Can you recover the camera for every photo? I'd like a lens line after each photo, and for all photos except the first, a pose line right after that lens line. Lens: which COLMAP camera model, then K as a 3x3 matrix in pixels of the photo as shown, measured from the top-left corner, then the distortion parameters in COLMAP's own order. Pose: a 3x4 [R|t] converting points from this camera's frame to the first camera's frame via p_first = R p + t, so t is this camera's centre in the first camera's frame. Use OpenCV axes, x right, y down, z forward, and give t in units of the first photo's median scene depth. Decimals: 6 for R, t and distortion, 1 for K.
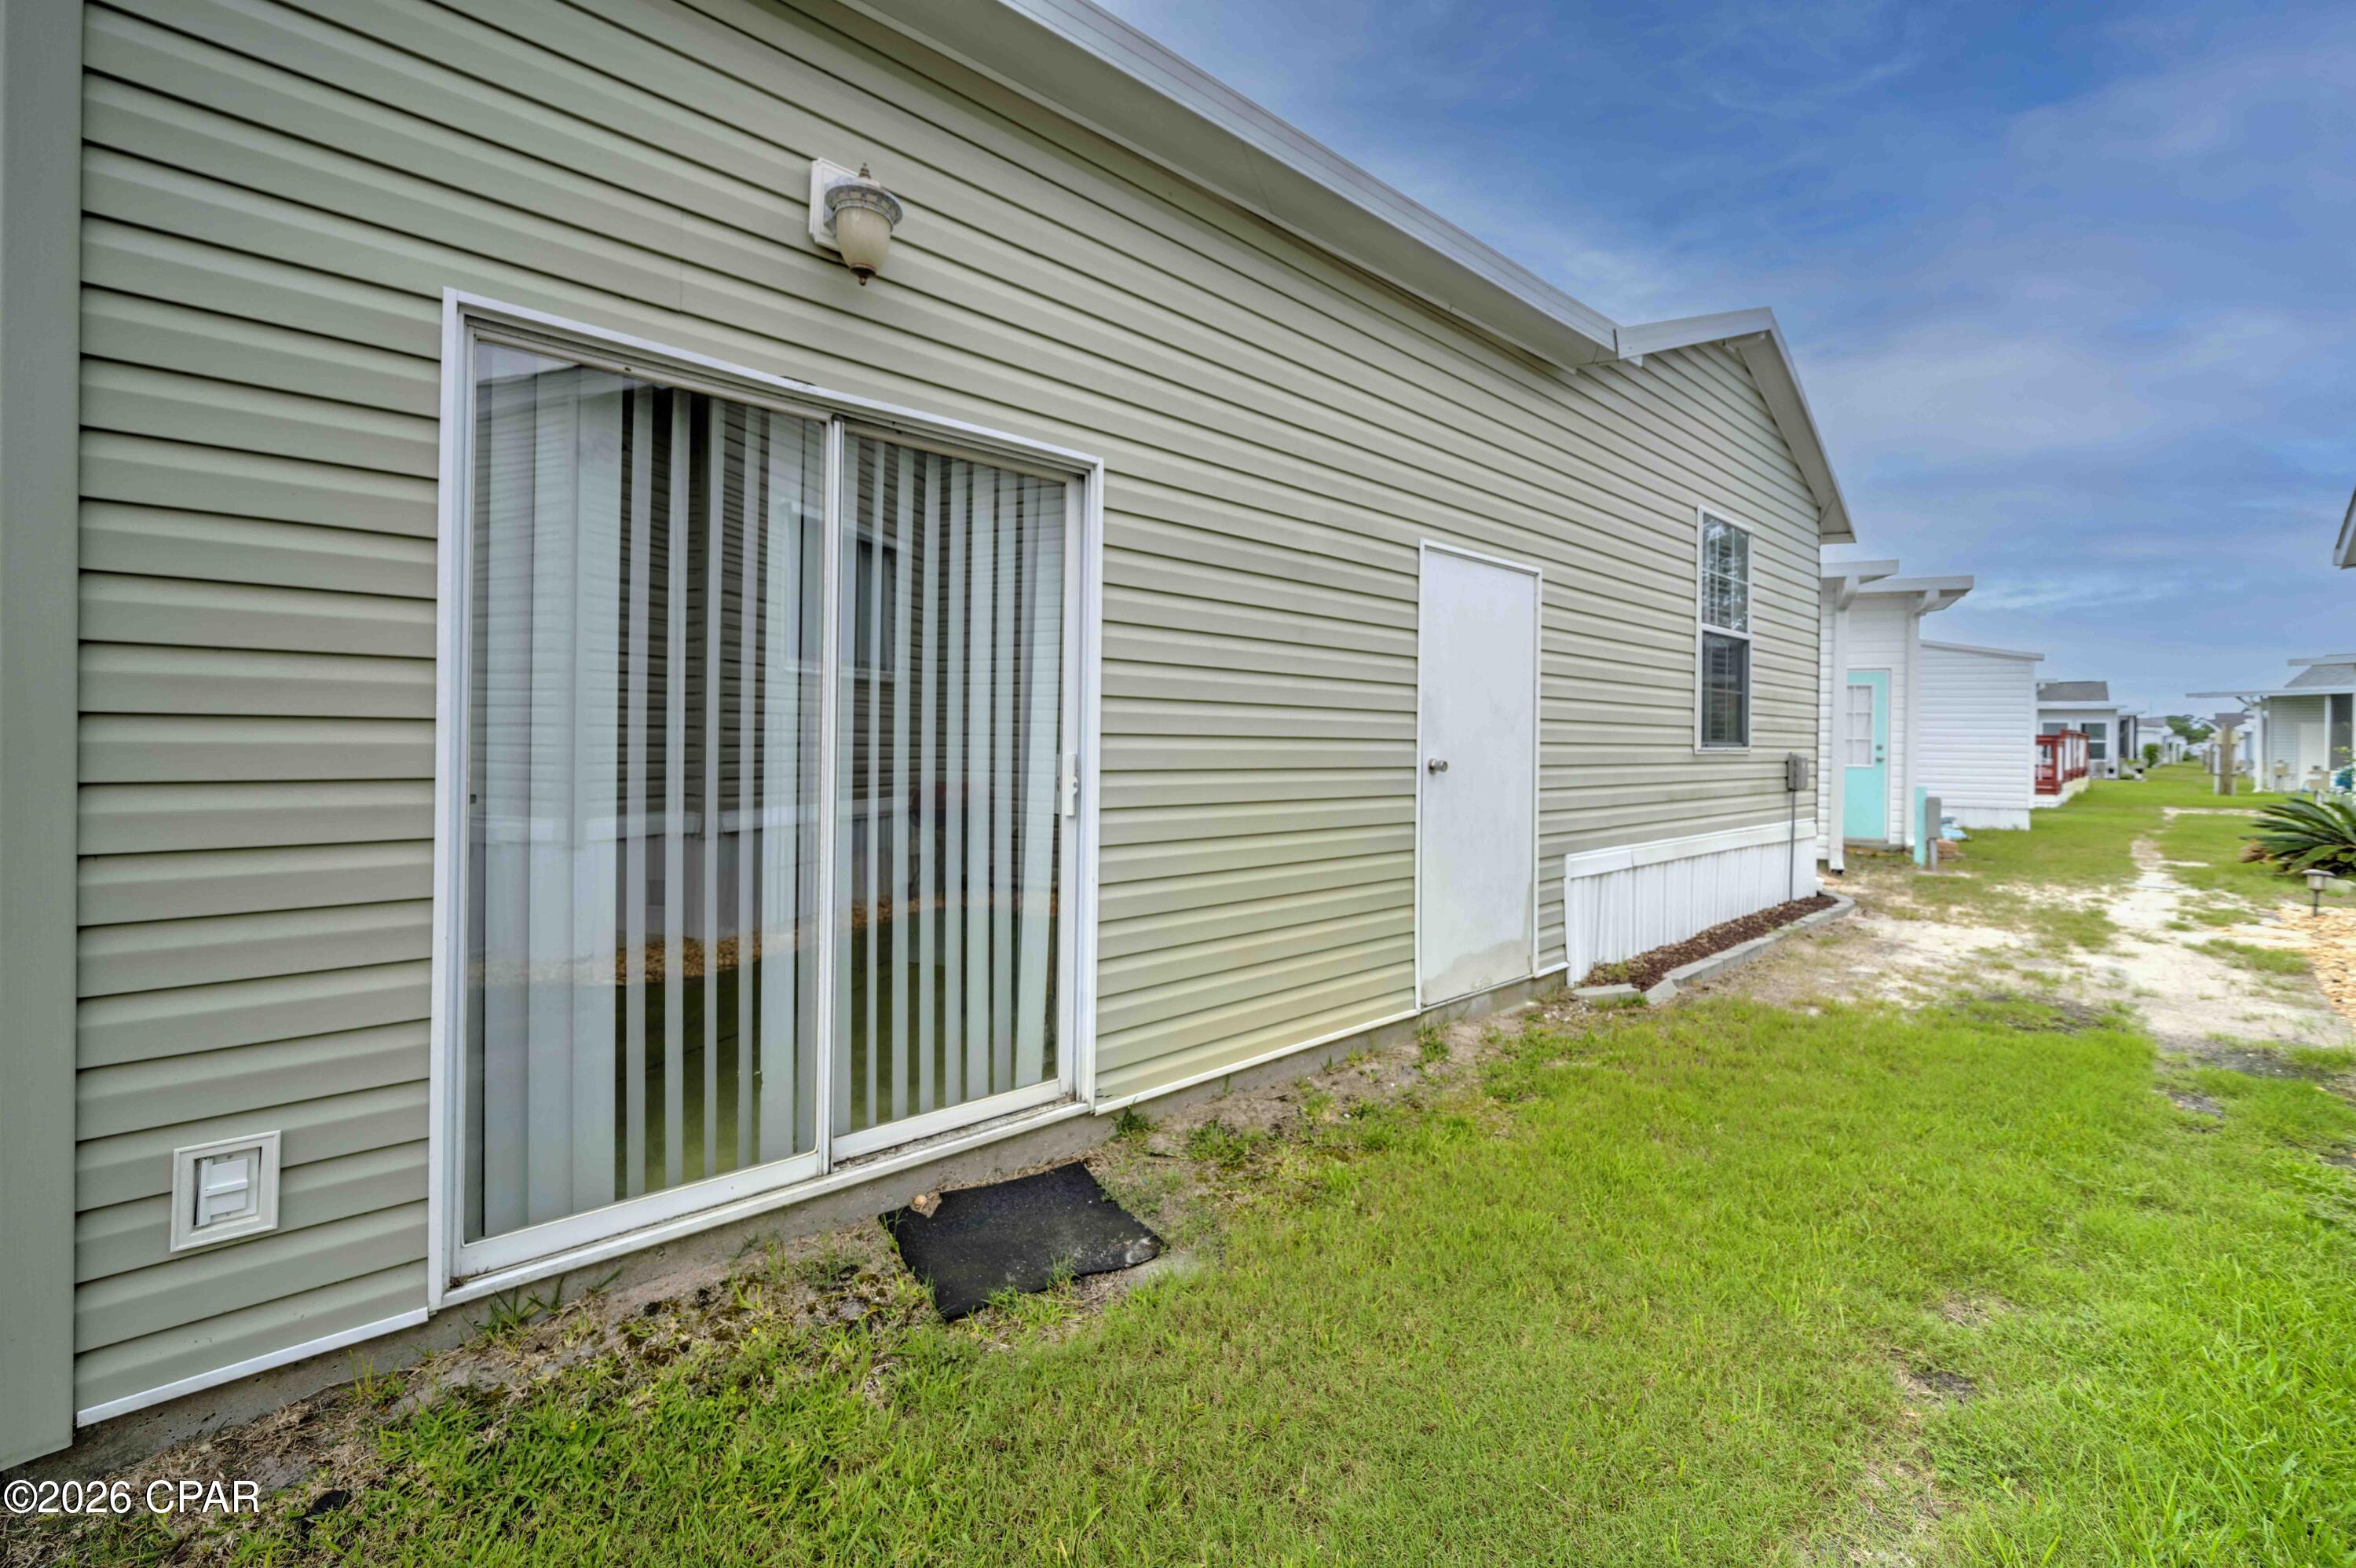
lens RADIAL K [[920.4, 0, 1164.7], [0, 920.4, 748.3], [0, 0, 1]] dist [-0.001450, -0.000104]
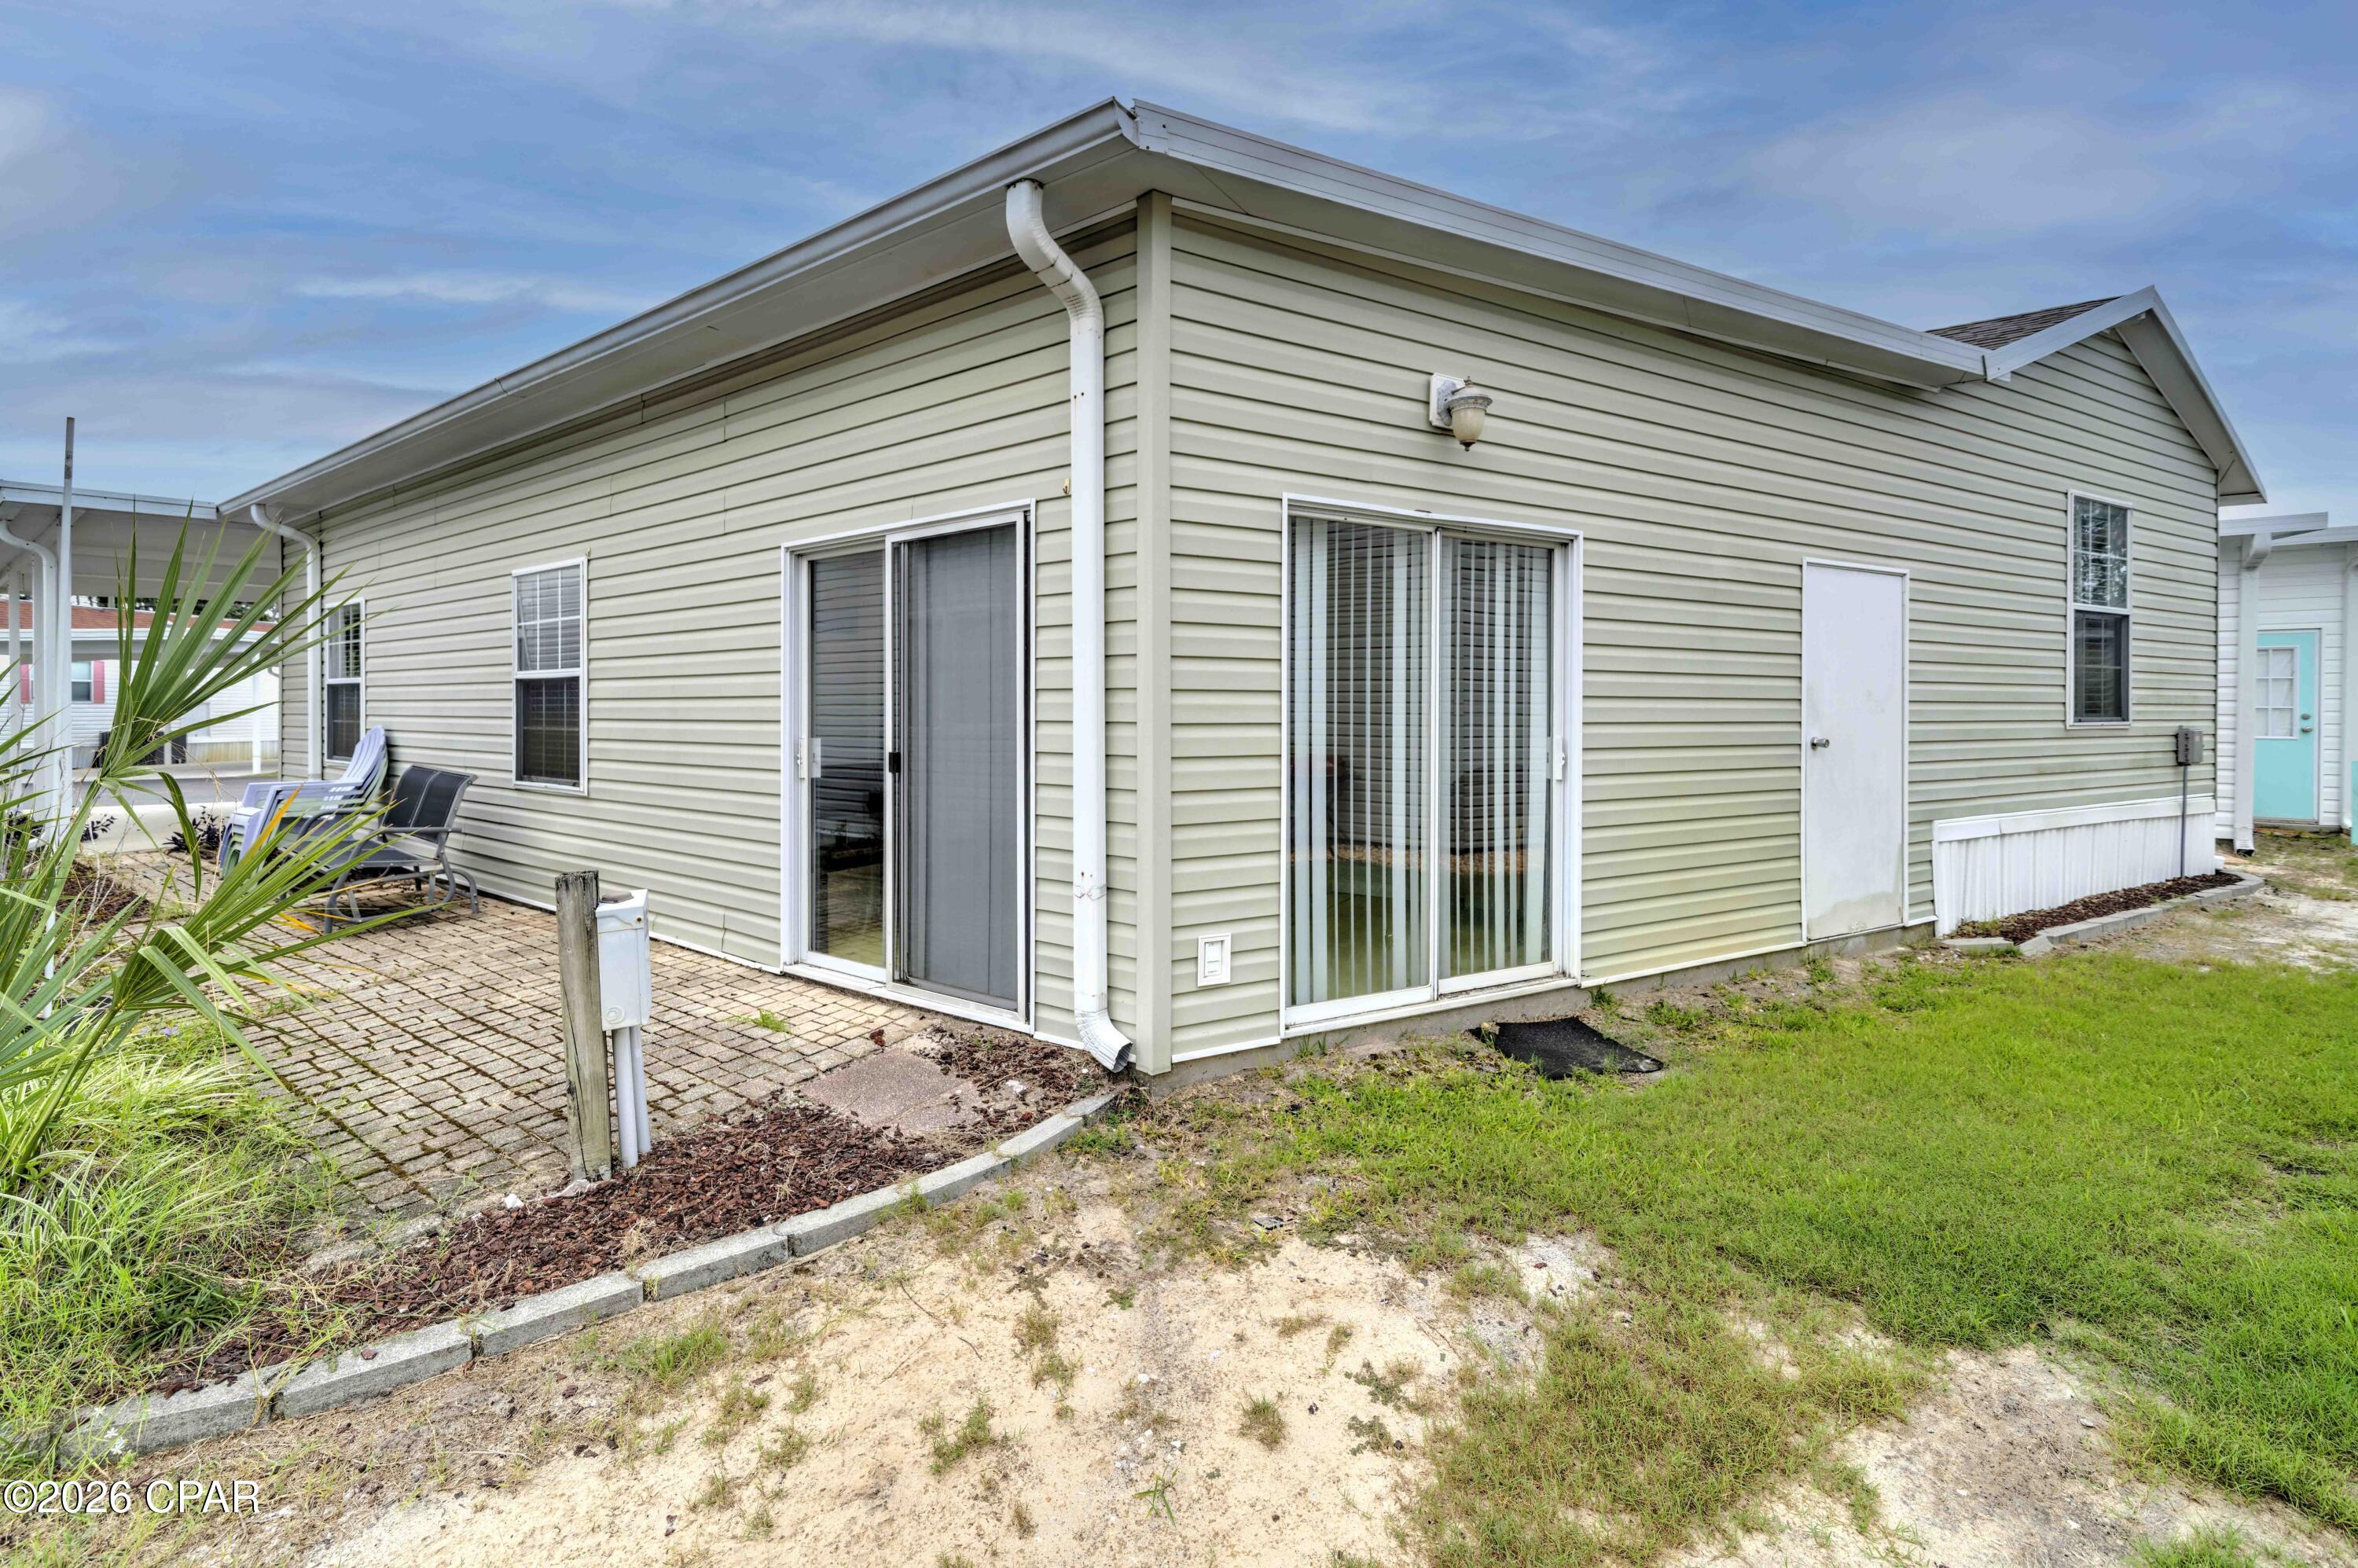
lens RADIAL K [[906.3, 0, 1177.2], [0, 906.3, 724.7], [0, 0, 1]] dist [-0.003639, -0.000160]
pose [[0.970209, -0.007724, -0.242147, -0.204051], [0.008531, 0.999961, 0.002287, -0.013003], [0.242120, -0.004285, 0.970237, -0.313260]]
